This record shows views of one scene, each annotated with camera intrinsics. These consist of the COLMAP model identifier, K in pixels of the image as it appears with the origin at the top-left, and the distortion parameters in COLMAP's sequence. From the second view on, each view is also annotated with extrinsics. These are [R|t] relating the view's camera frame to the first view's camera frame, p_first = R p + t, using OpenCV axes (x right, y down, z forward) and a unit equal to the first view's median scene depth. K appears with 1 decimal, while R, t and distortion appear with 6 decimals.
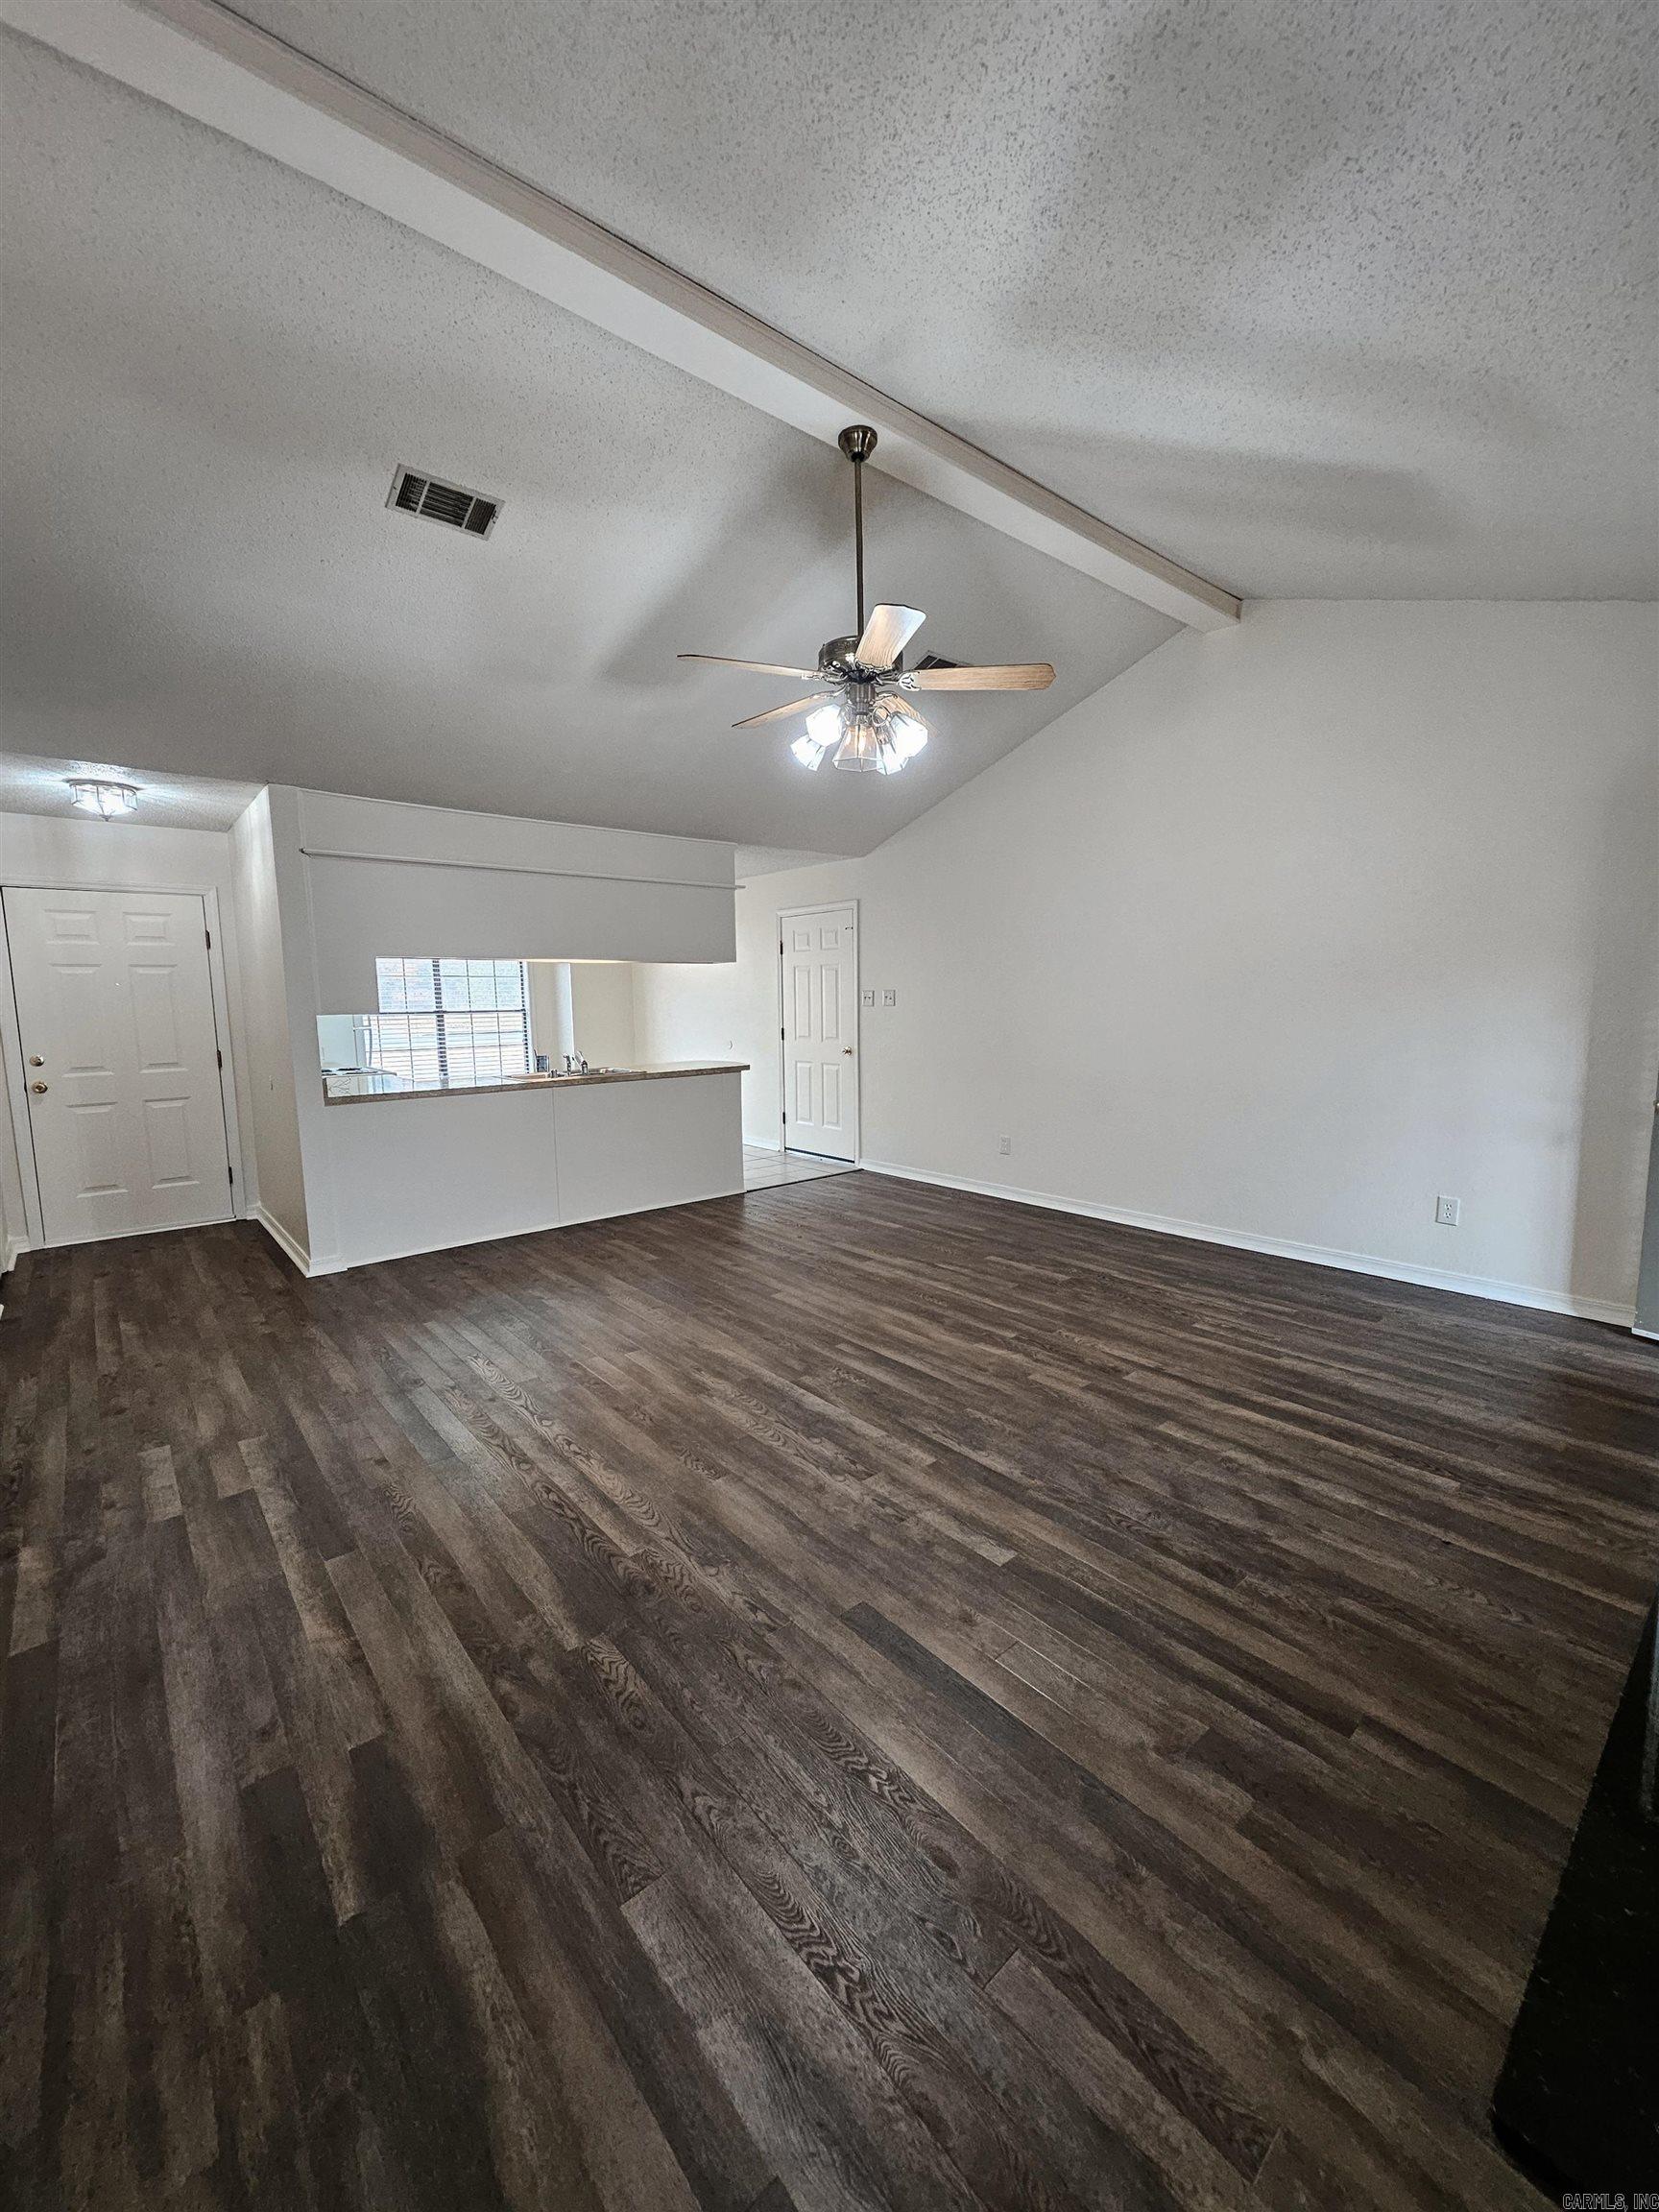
lens RADIAL K [[881.8, 0, 832.0], [0, 881.8, 1103.9], [0, 0, 1]] dist [-0.000339, -0.000109]
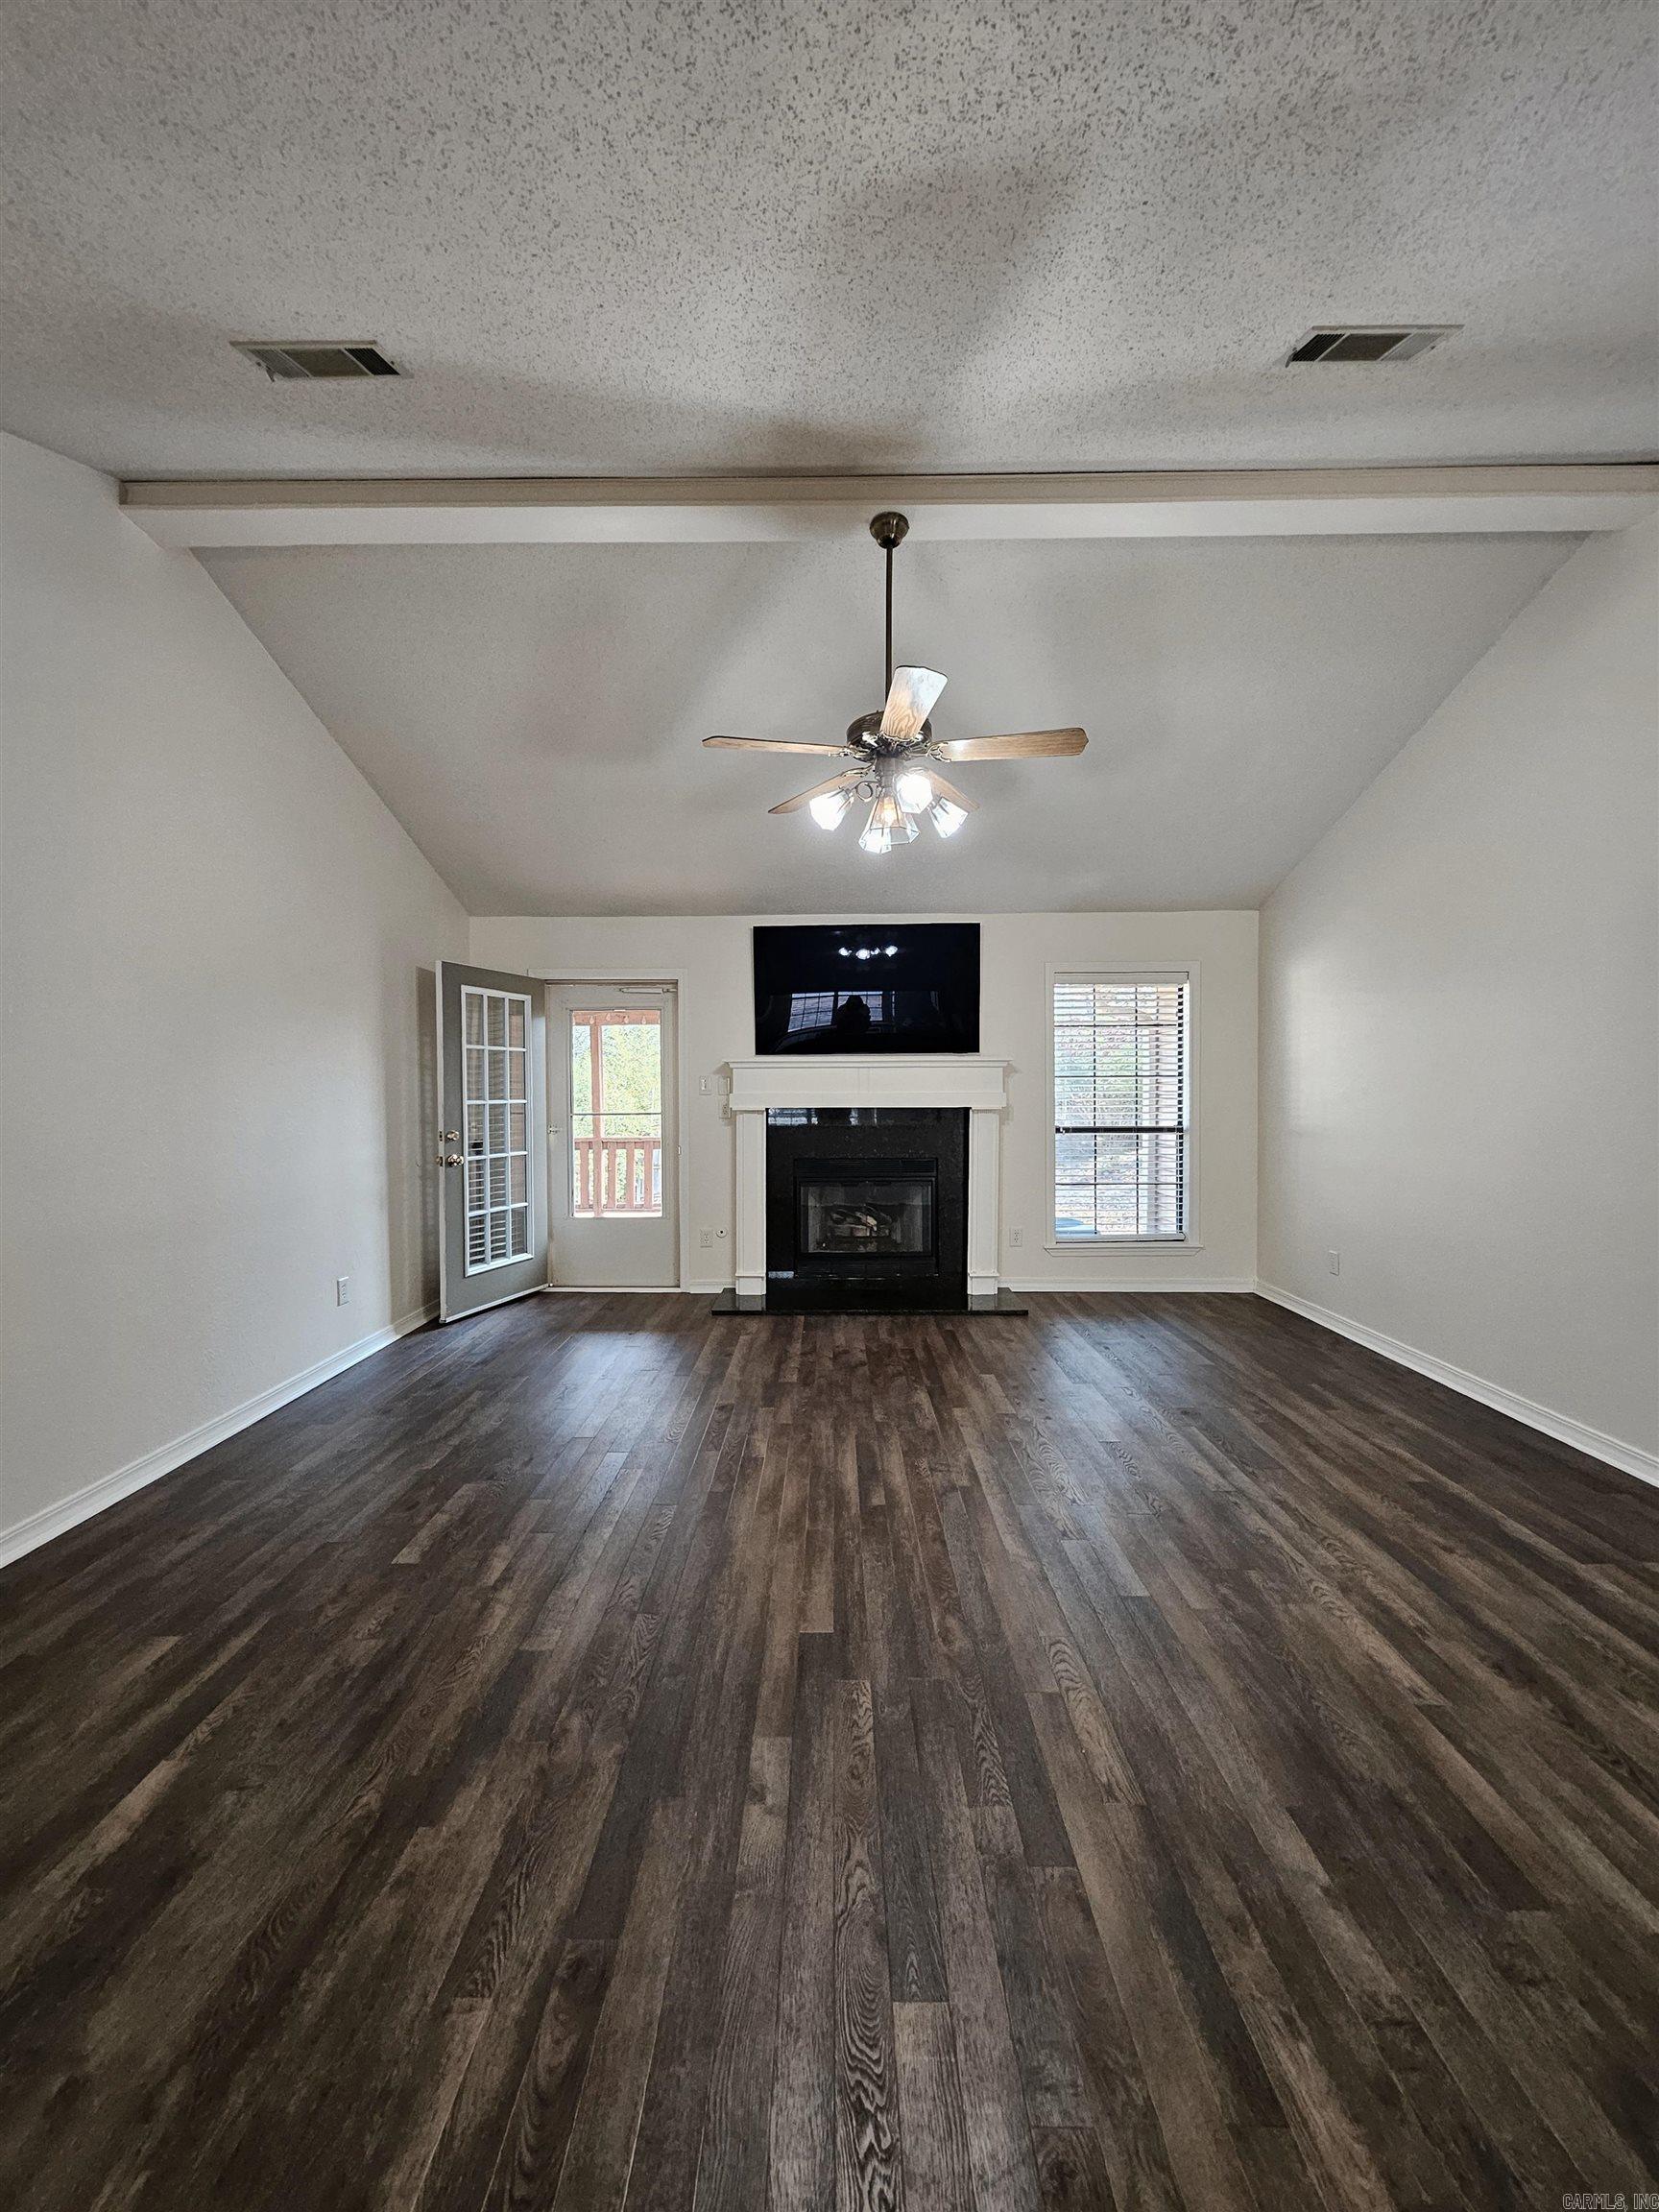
lens RADIAL K [[881.8, 0, 828.4], [0, 881.8, 1102.2], [0, 0, 1]] dist [-0.000339, -0.000109]
pose [[-0.758191, 0.007609, 0.651988, -0.633313], [0.093156, 0.990938, 0.096766, -0.220773], [-0.645344, 0.134104, -0.752029, 2.089395]]
